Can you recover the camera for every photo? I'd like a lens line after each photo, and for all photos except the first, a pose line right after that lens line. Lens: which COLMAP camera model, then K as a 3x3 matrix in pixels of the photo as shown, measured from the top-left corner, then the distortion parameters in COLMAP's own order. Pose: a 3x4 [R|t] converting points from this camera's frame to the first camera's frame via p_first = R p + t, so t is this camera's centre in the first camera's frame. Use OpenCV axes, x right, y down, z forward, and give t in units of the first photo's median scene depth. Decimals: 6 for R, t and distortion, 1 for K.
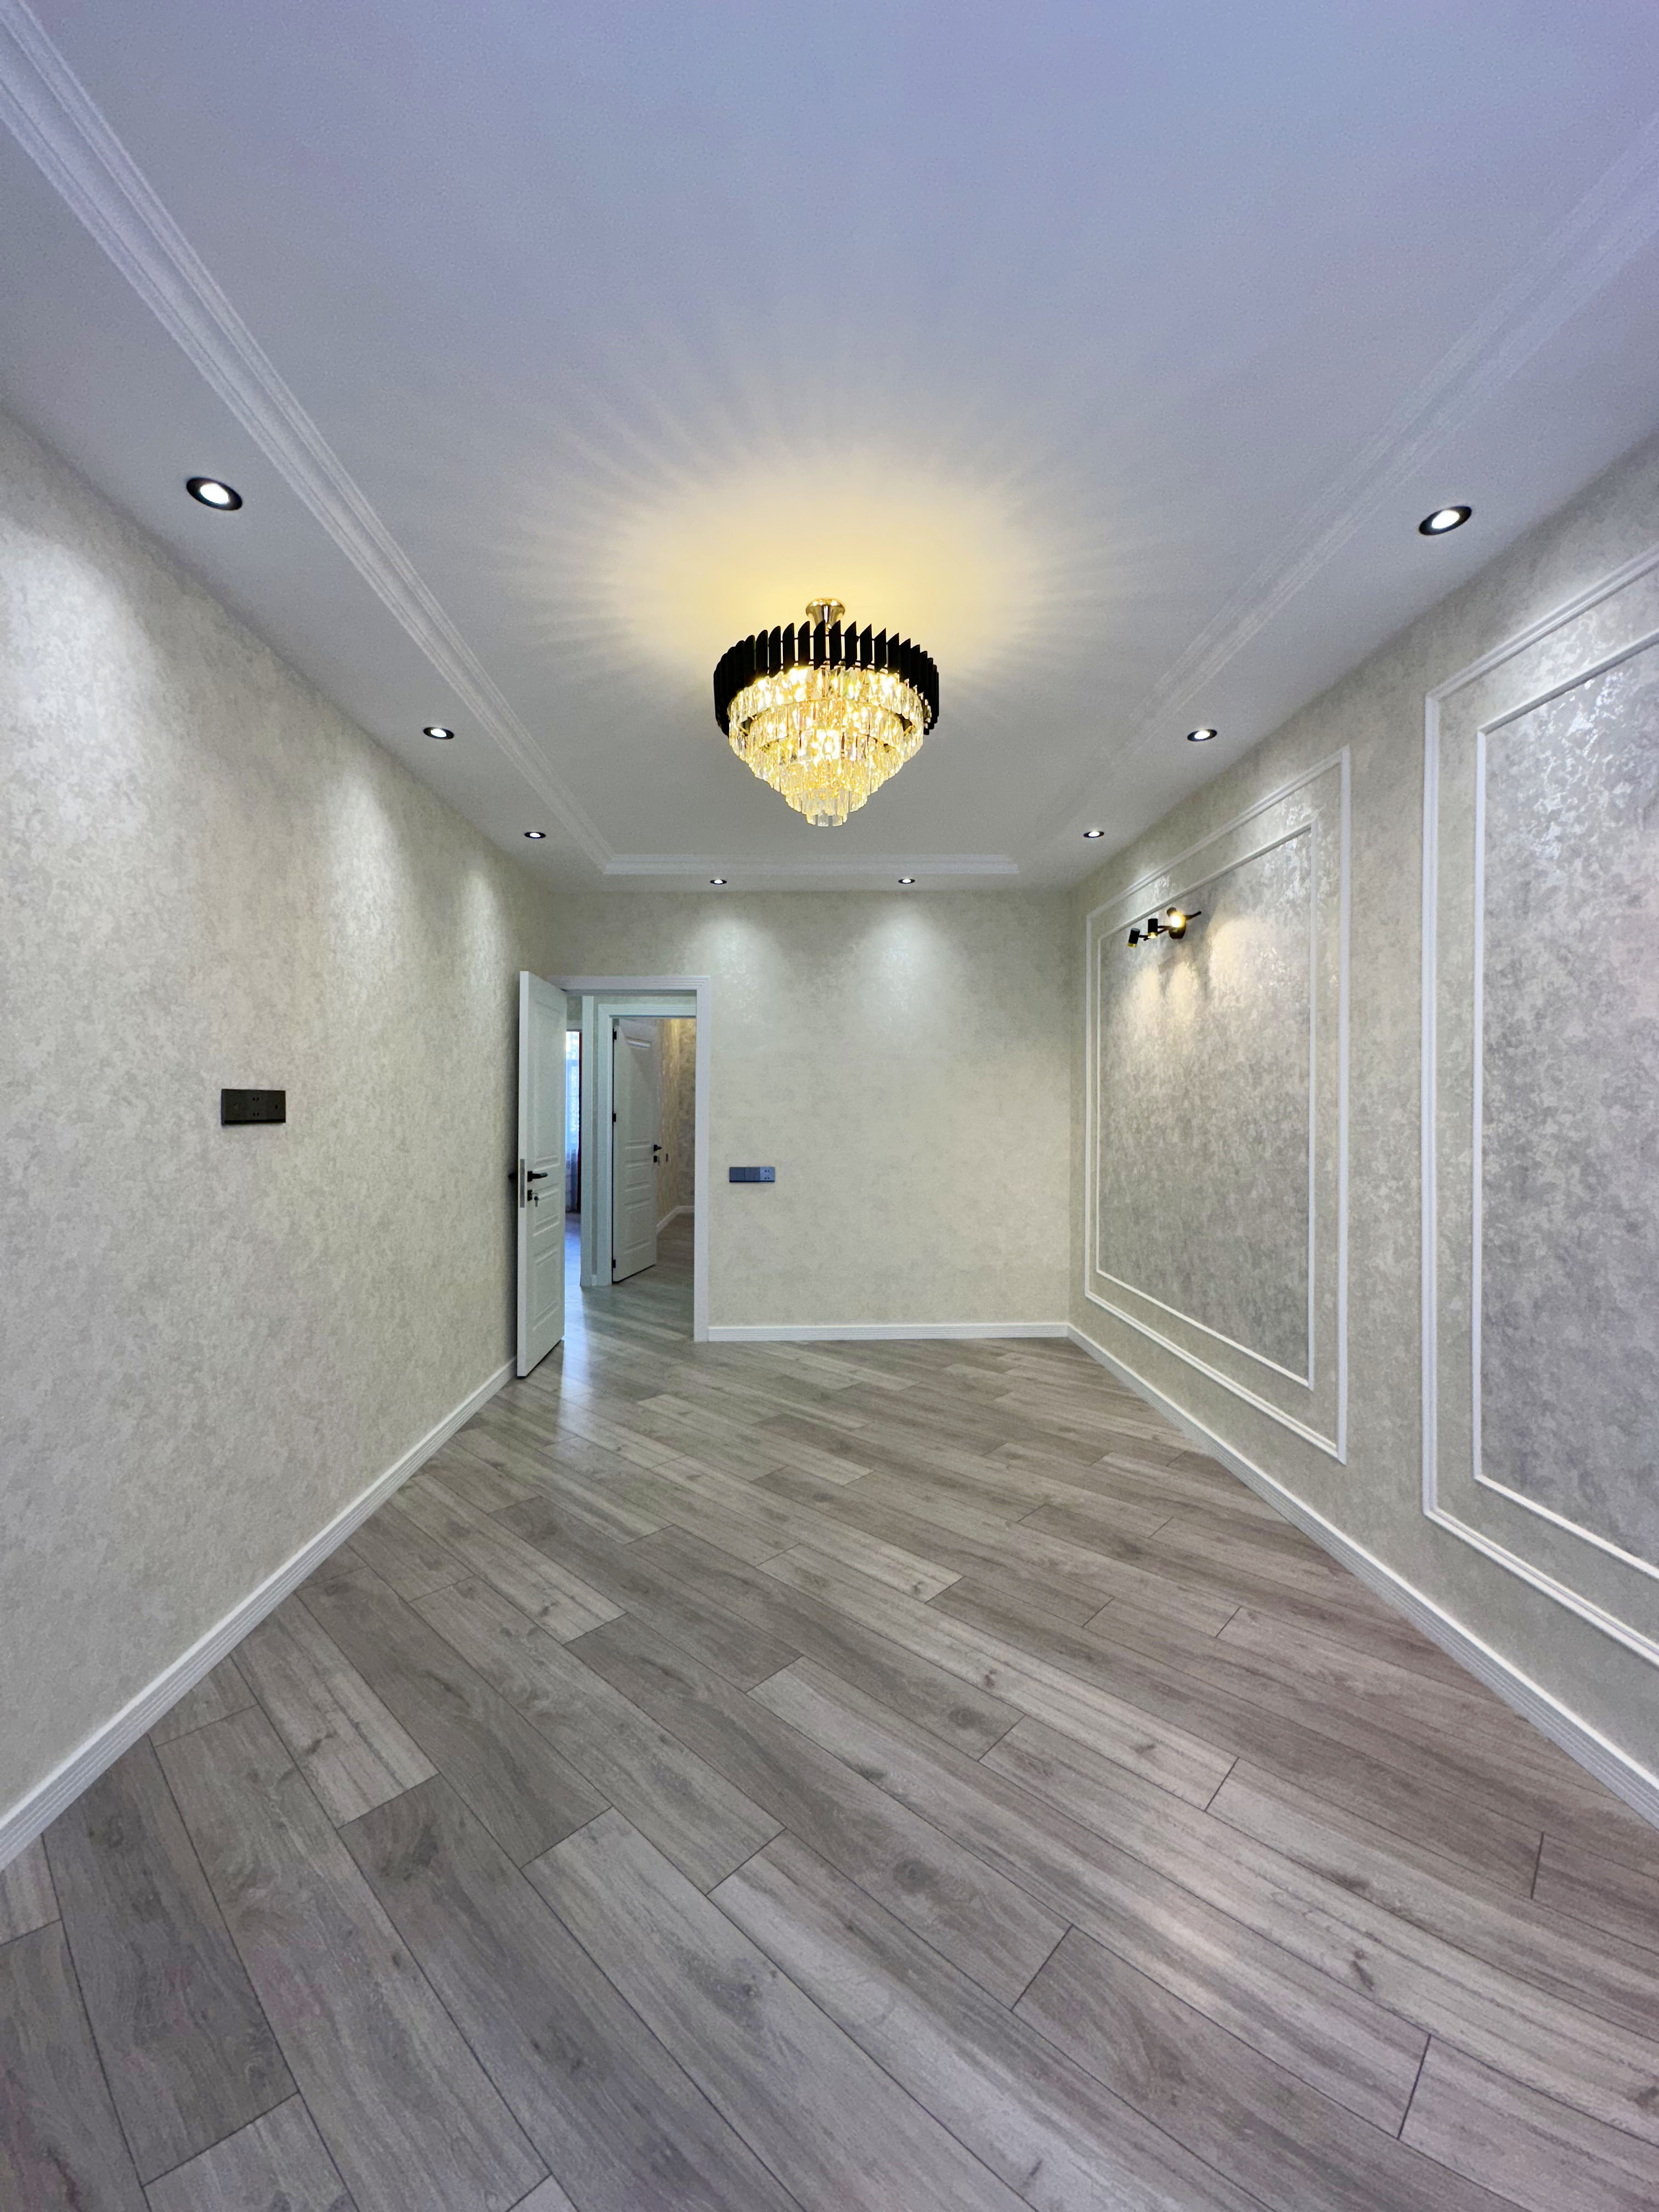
lens RADIAL K [[867.9, 0, 834.6], [0, 867.9, 1106.0], [0, 0, 1]] dist [-0.004090, 0.000943]
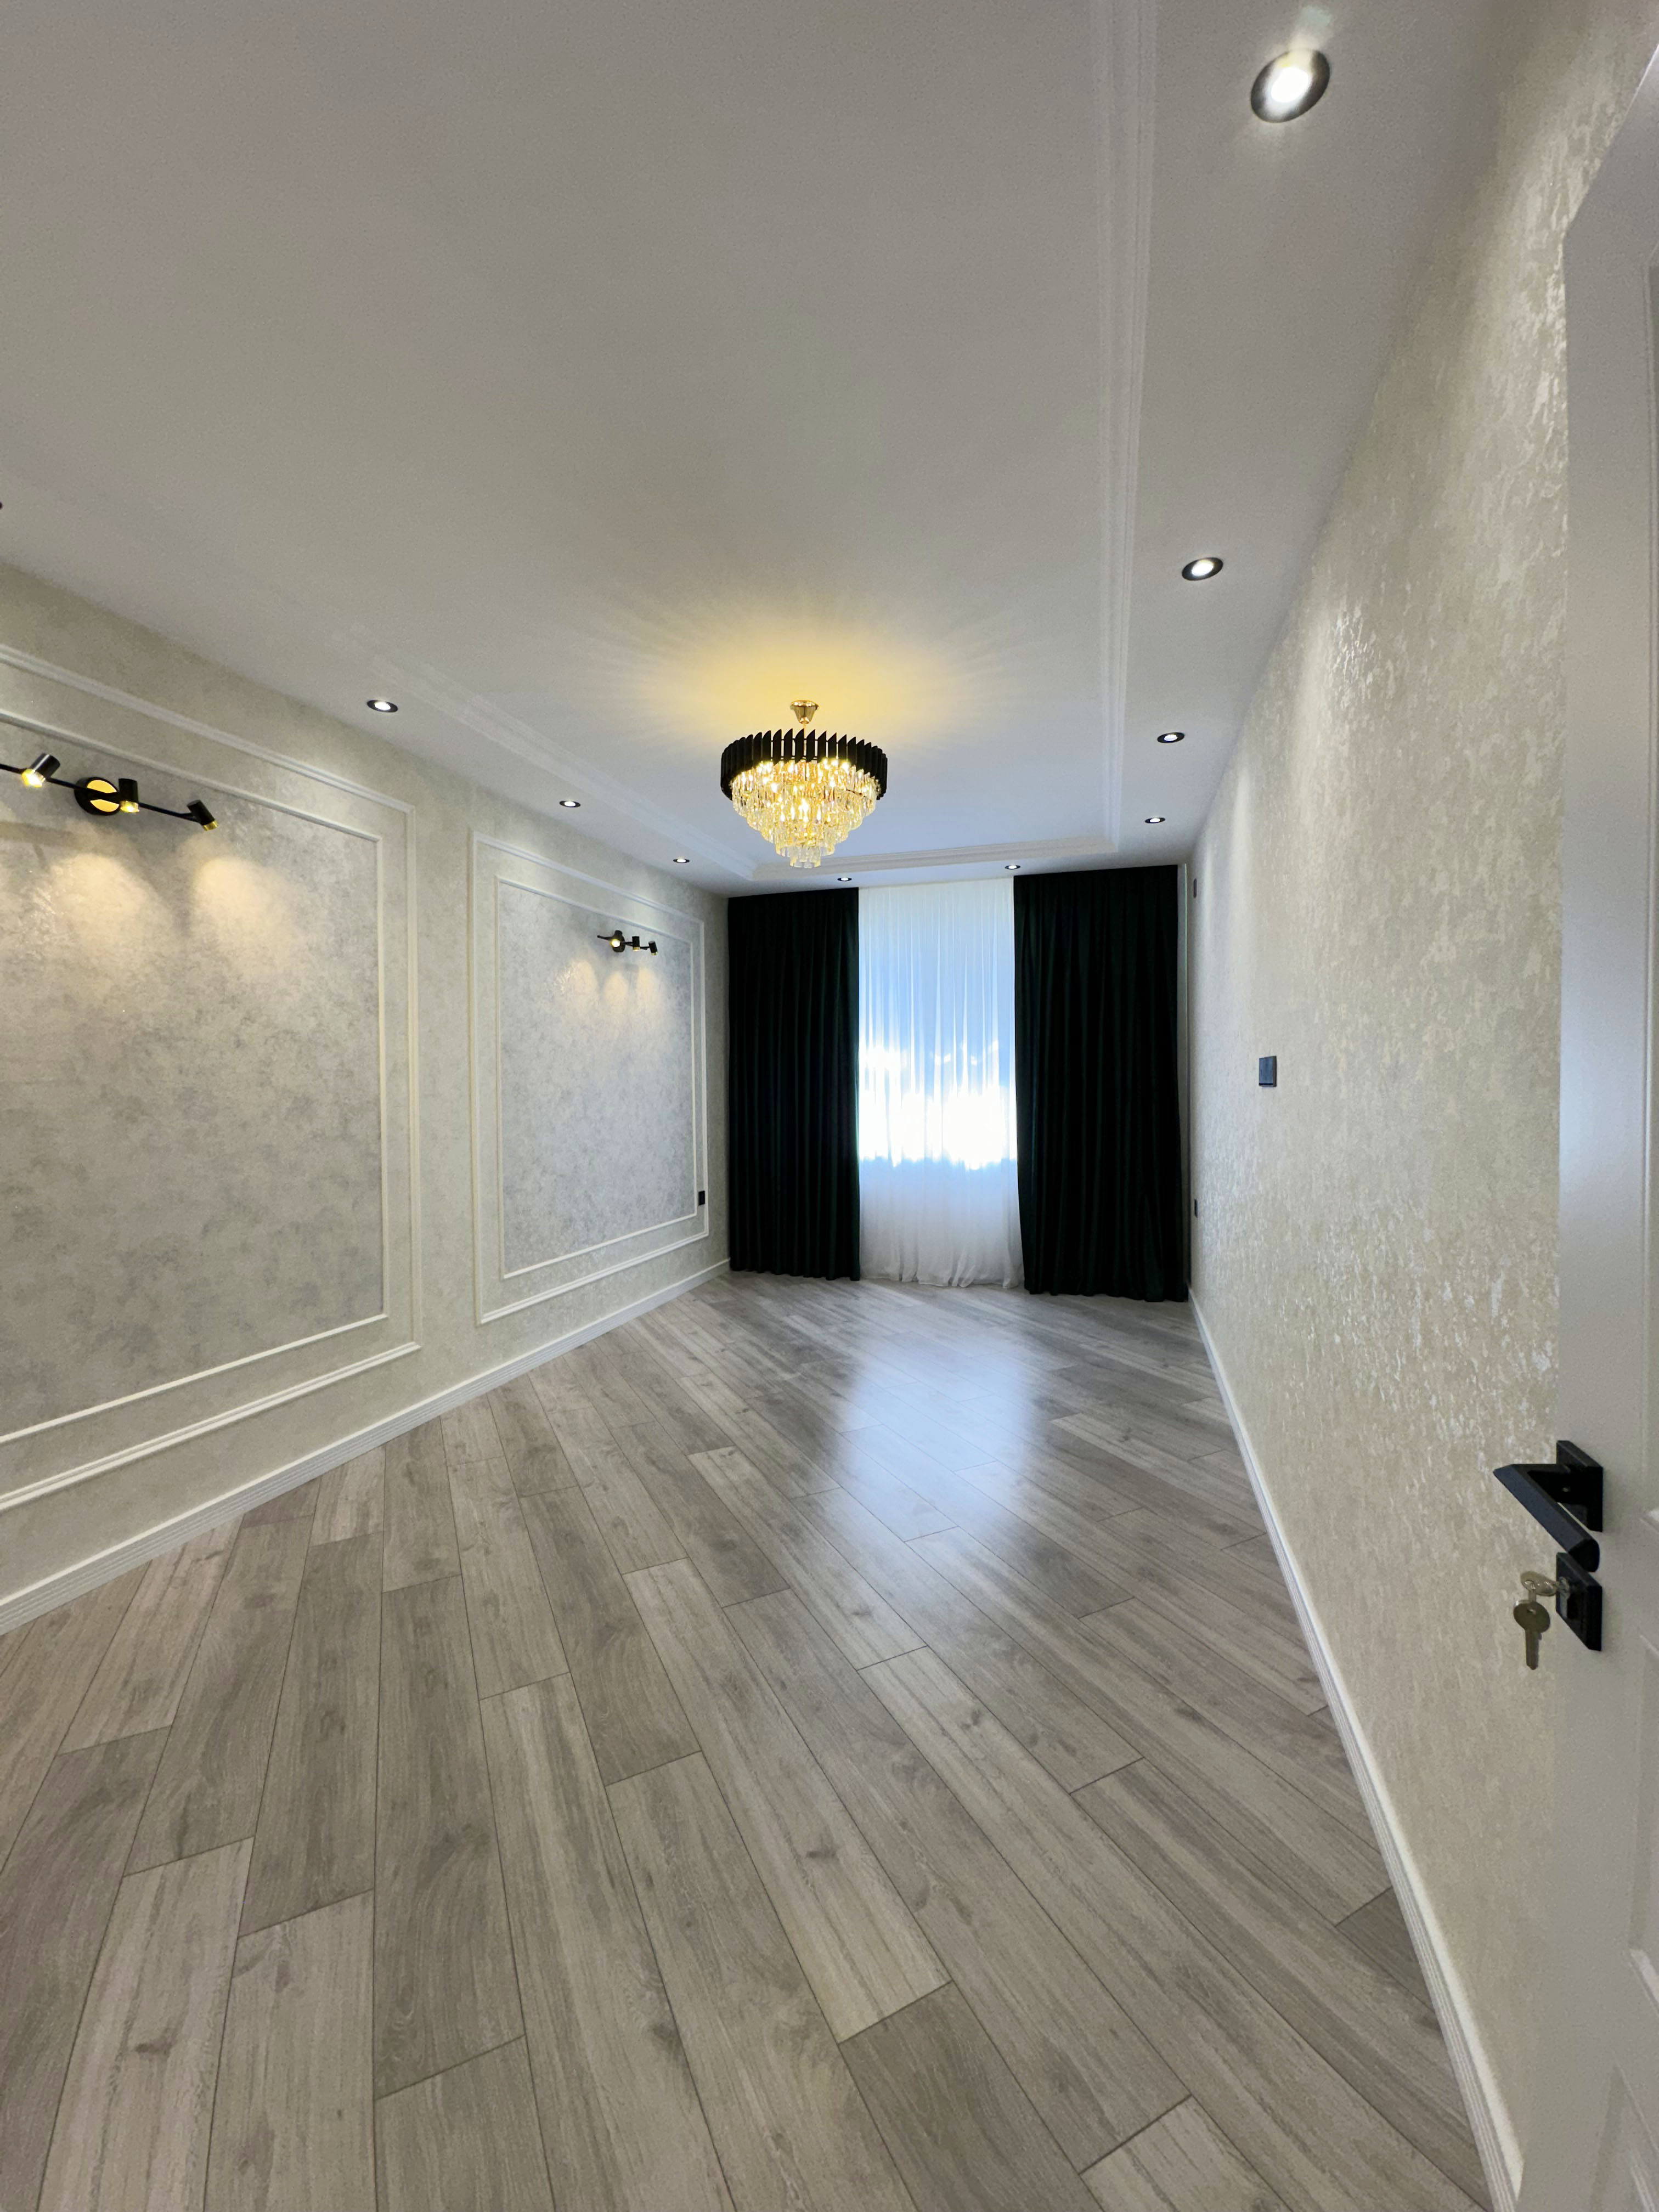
lens RADIAL K [[867.9, 0, 848.1], [0, 867.9, 1109.2], [0, 0, 1]] dist [-0.004090, 0.000943]
pose [[-0.943398, -0.002343, 0.331653, -0.373831], [0.007441, 0.999574, 0.028230, 0.011109], [-0.331578, 0.029100, -0.942979, 1.620135]]
